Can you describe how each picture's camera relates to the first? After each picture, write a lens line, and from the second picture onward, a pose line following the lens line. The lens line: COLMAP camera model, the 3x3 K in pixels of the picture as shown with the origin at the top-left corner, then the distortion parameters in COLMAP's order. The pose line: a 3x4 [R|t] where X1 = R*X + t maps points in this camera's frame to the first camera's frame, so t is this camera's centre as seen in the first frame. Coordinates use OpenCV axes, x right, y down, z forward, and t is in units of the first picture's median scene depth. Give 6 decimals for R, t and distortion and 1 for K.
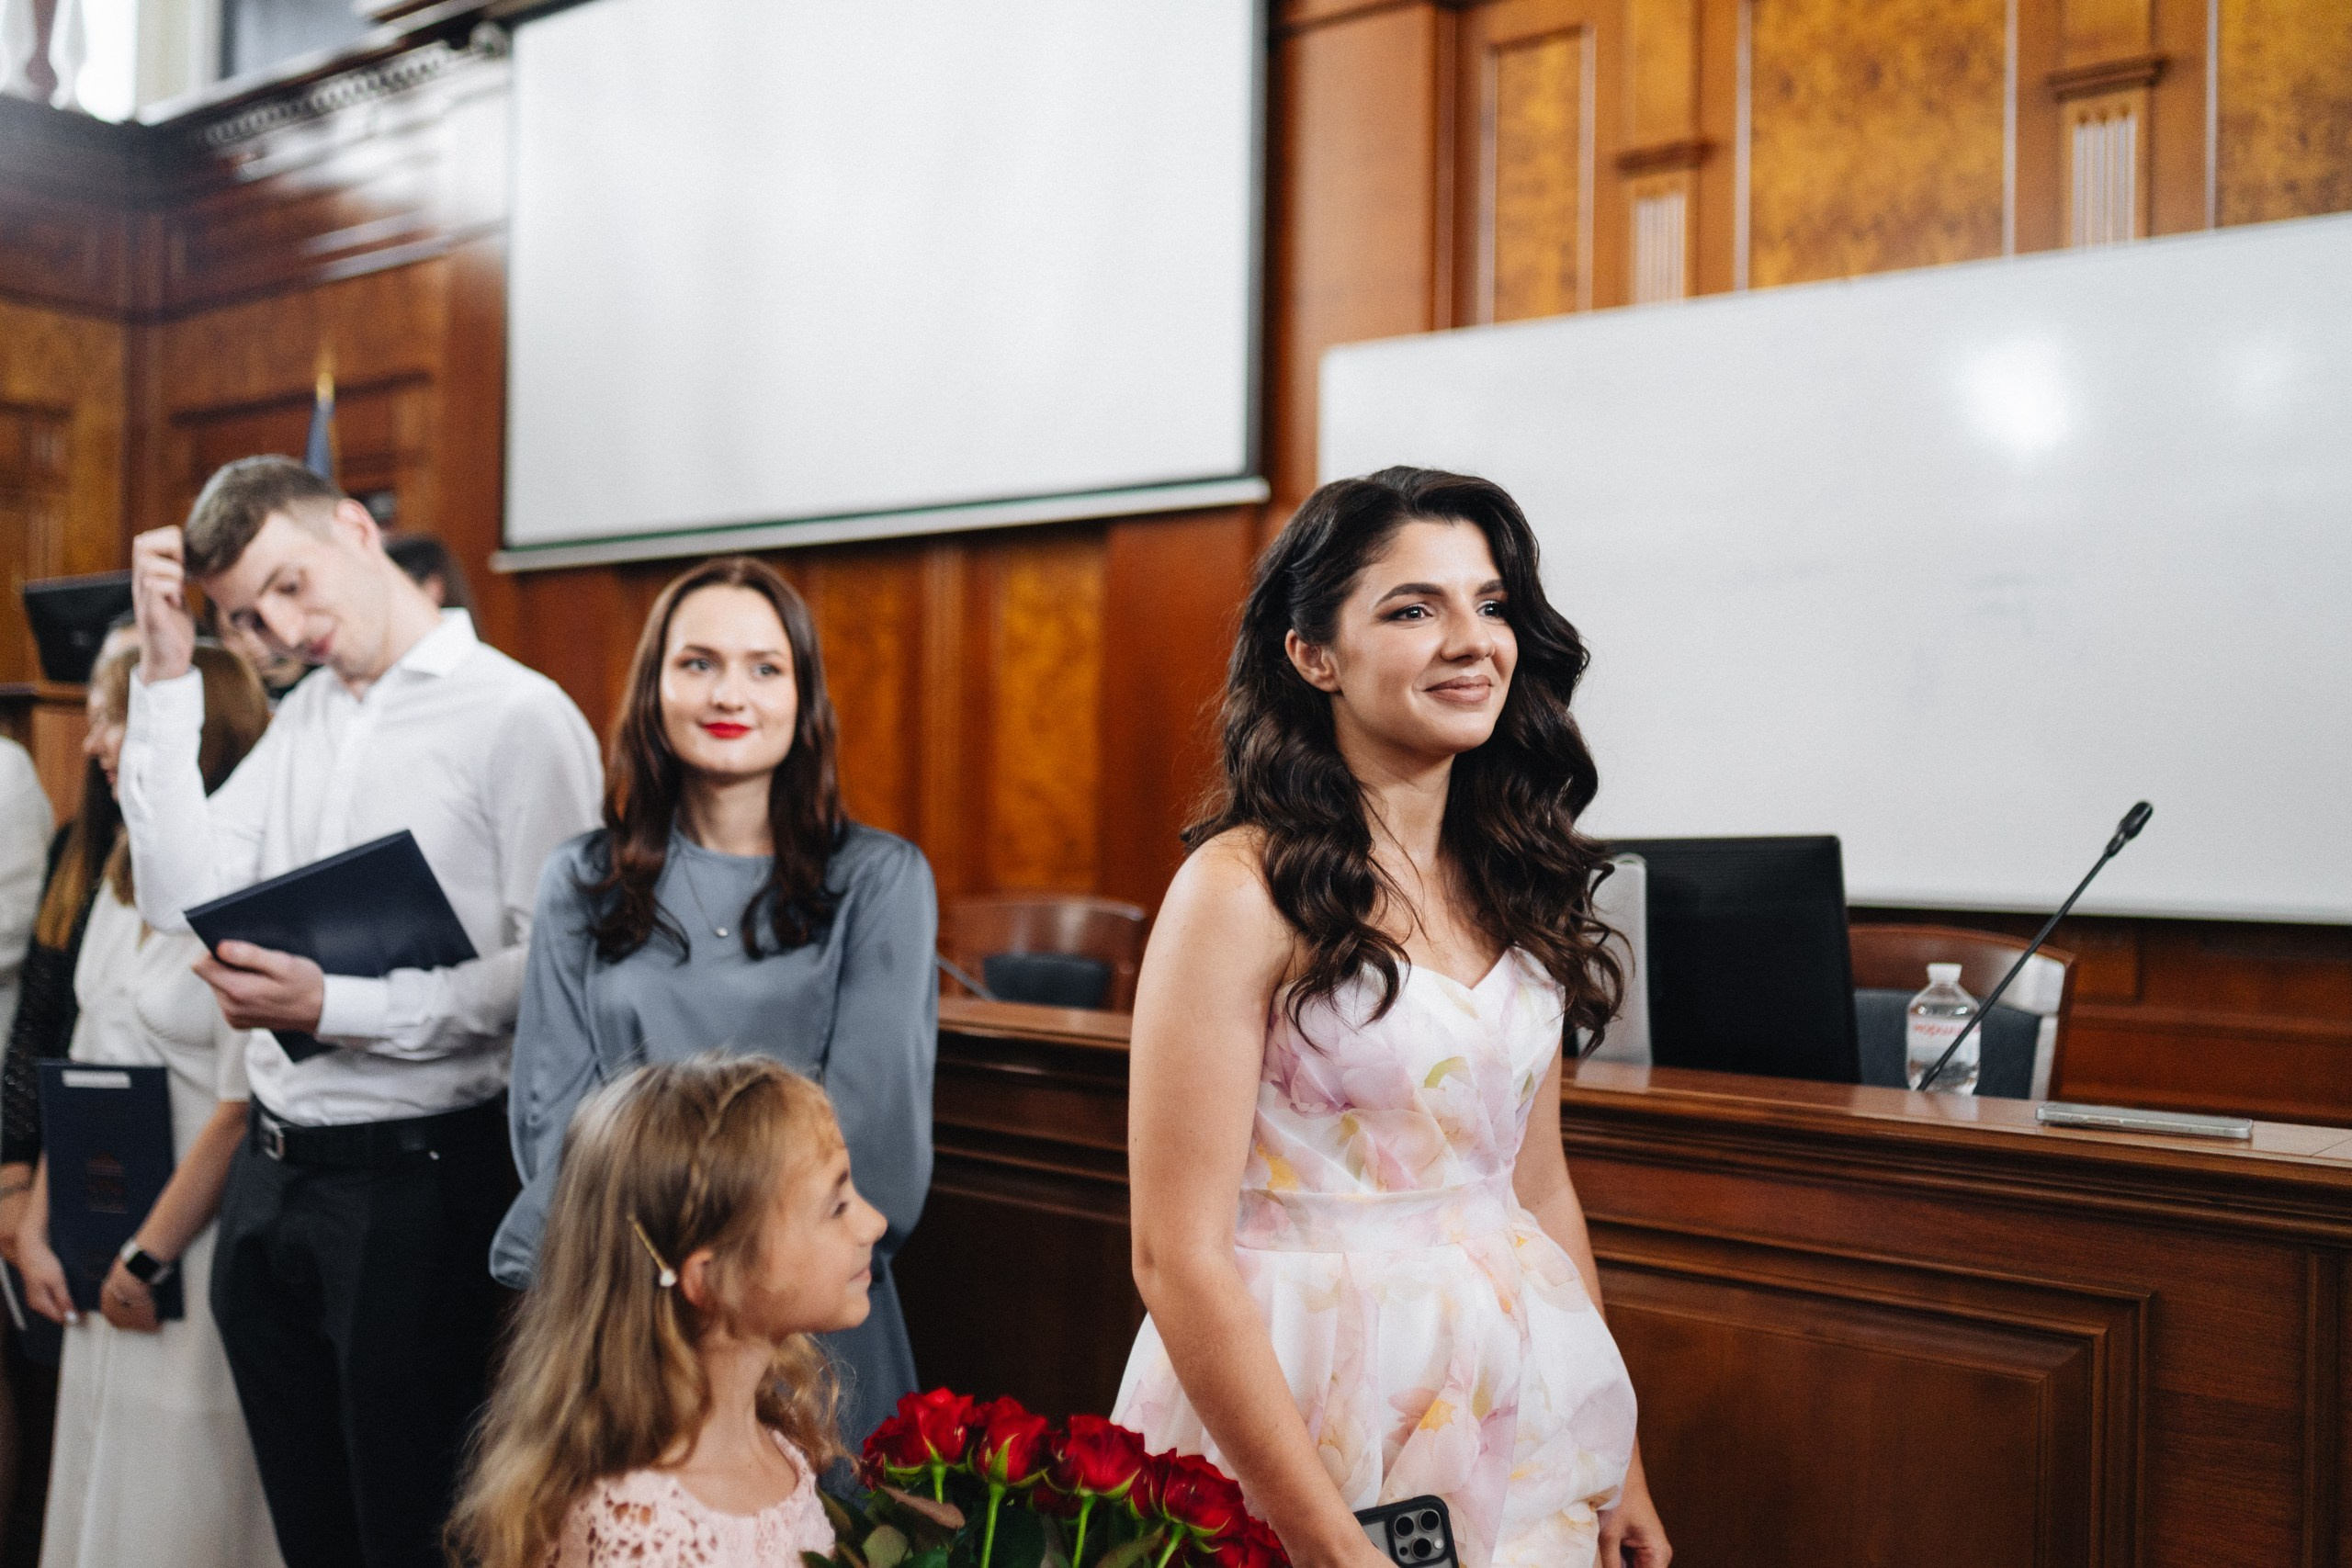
lens RADIAL K [[2248.4, 0, 1156.5], [0, 2248.4, 767.9], [0, 0, 1]] dist [-0.001659, 0.000000]
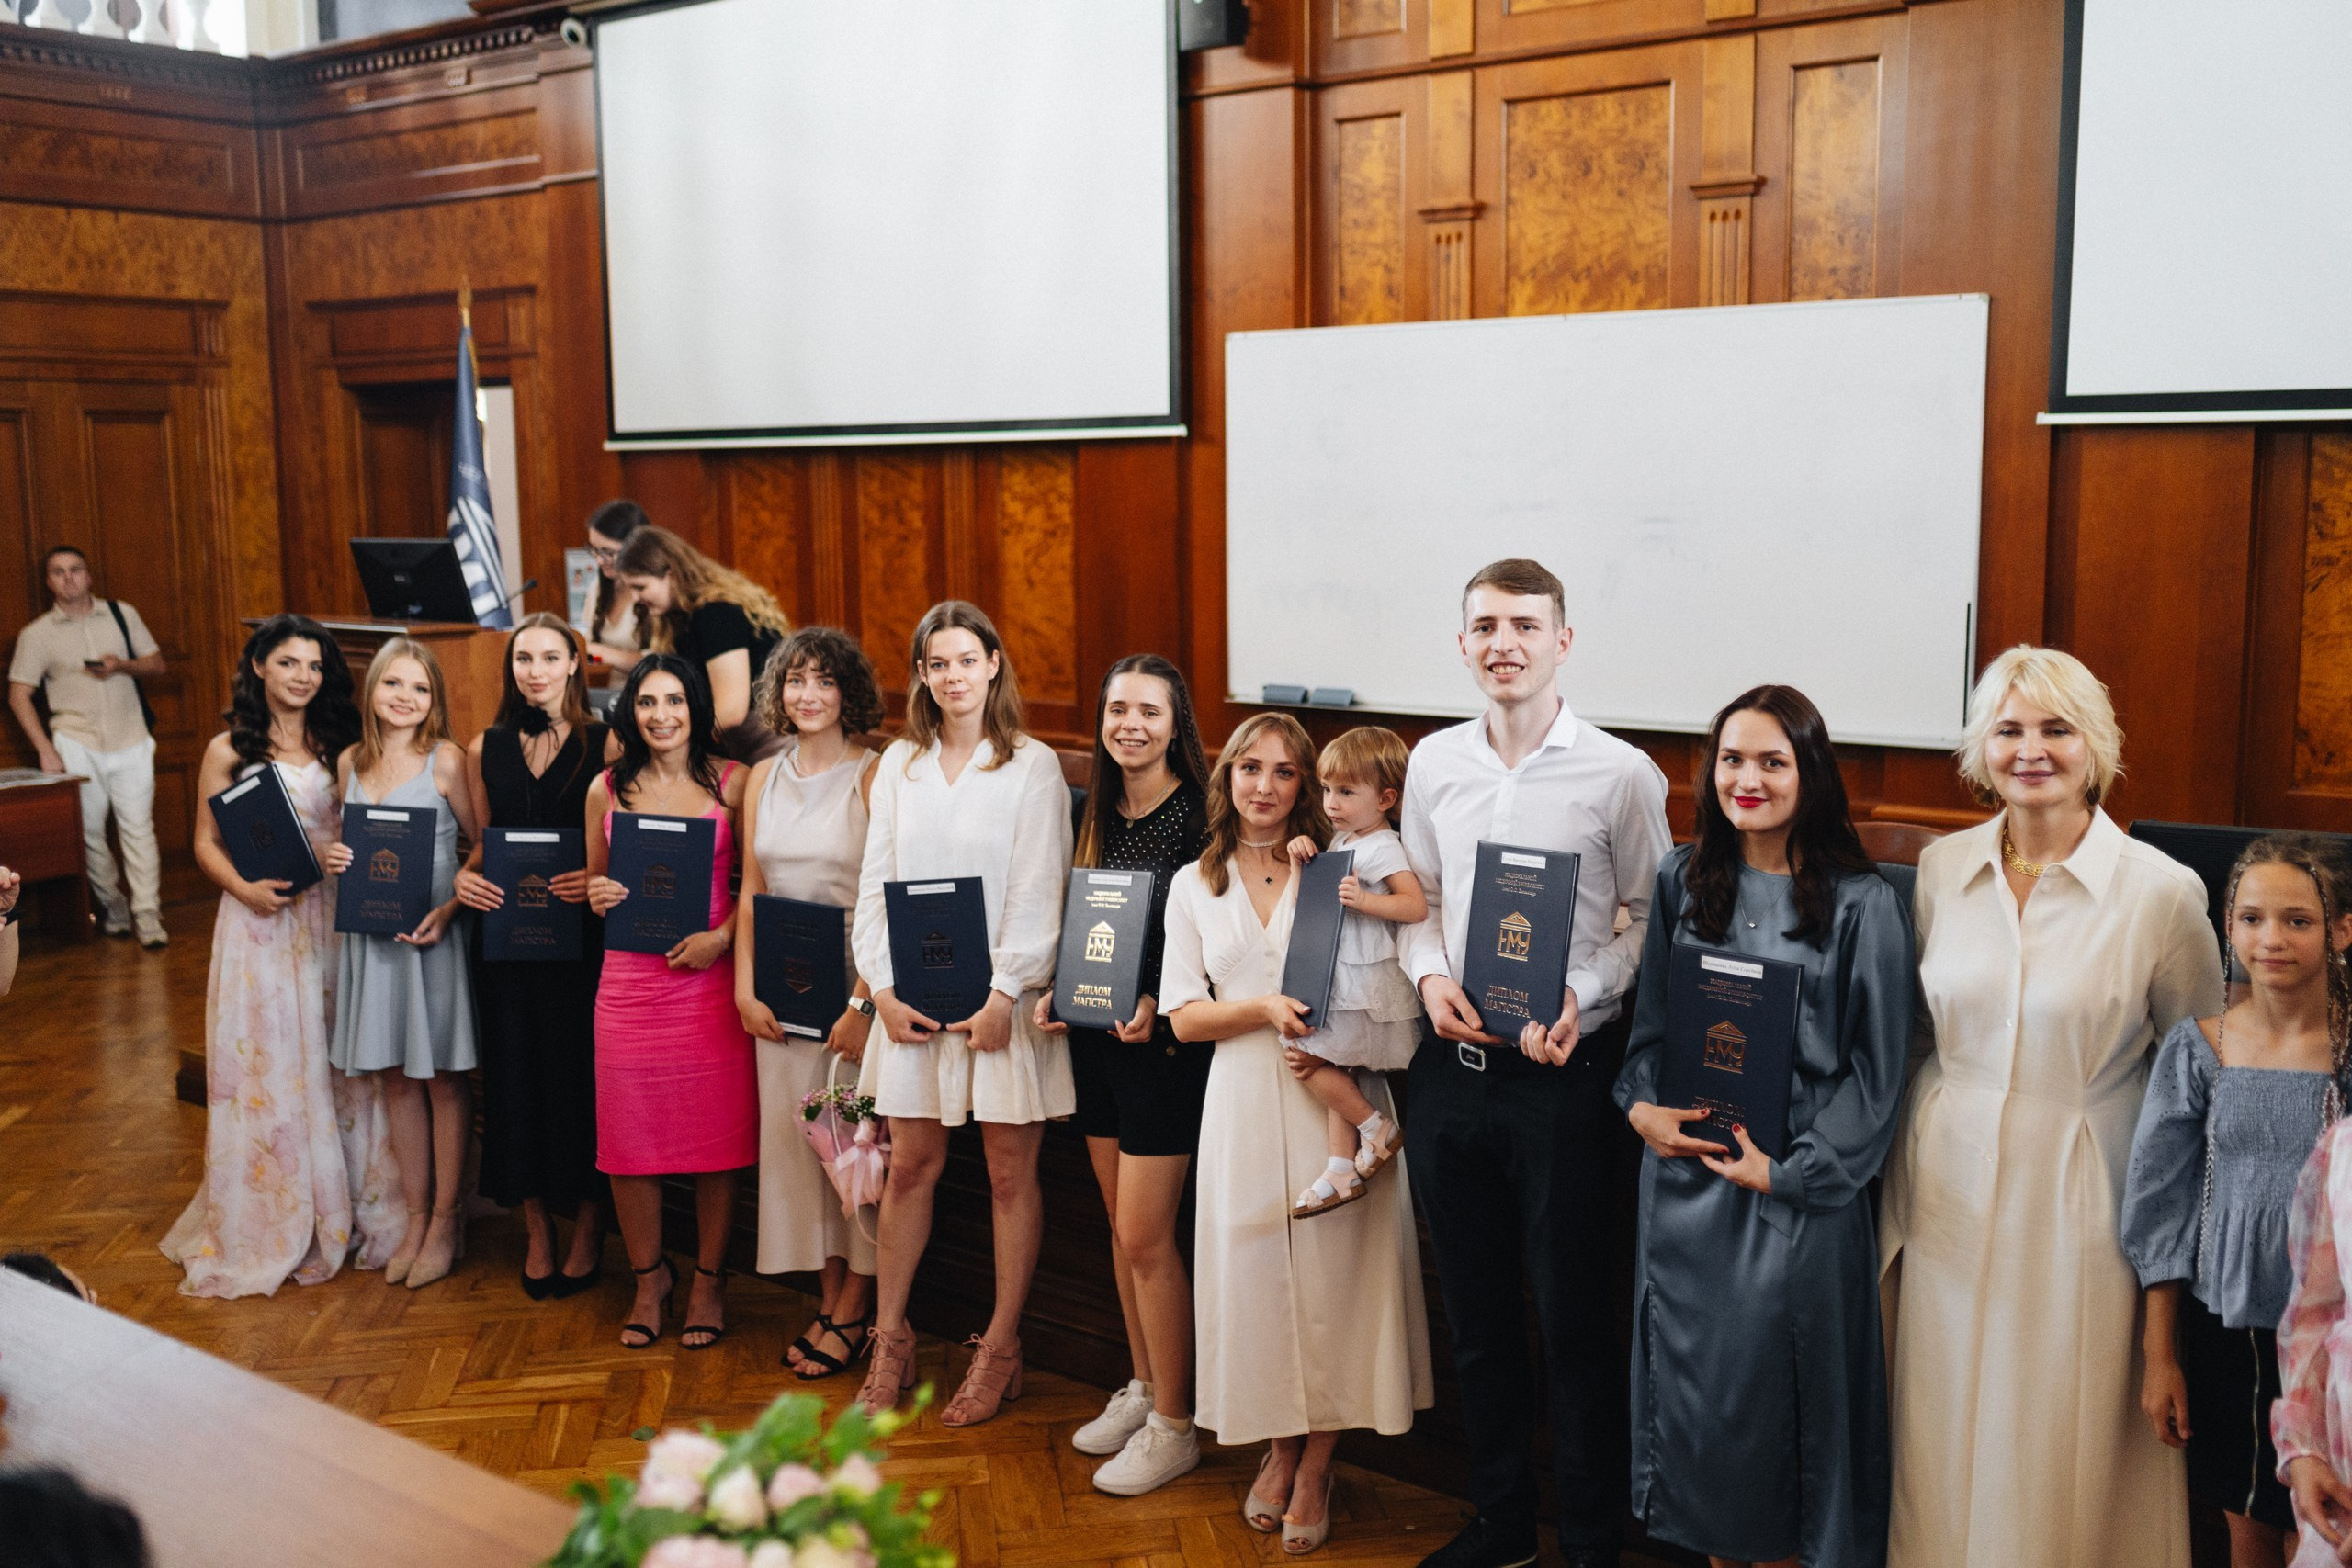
lens RADIAL K [[2248.4, 0, 1155.1], [0, 2248.4, 779.3], [0, 0, 1]] dist [-0.001659, 0.000000]
pose [[0.999433, -0.032104, 0.010148, 0.006772], [0.030216, 0.988176, 0.150319, -0.127118], [-0.014854, -0.149927, 0.988585, -0.464160]]
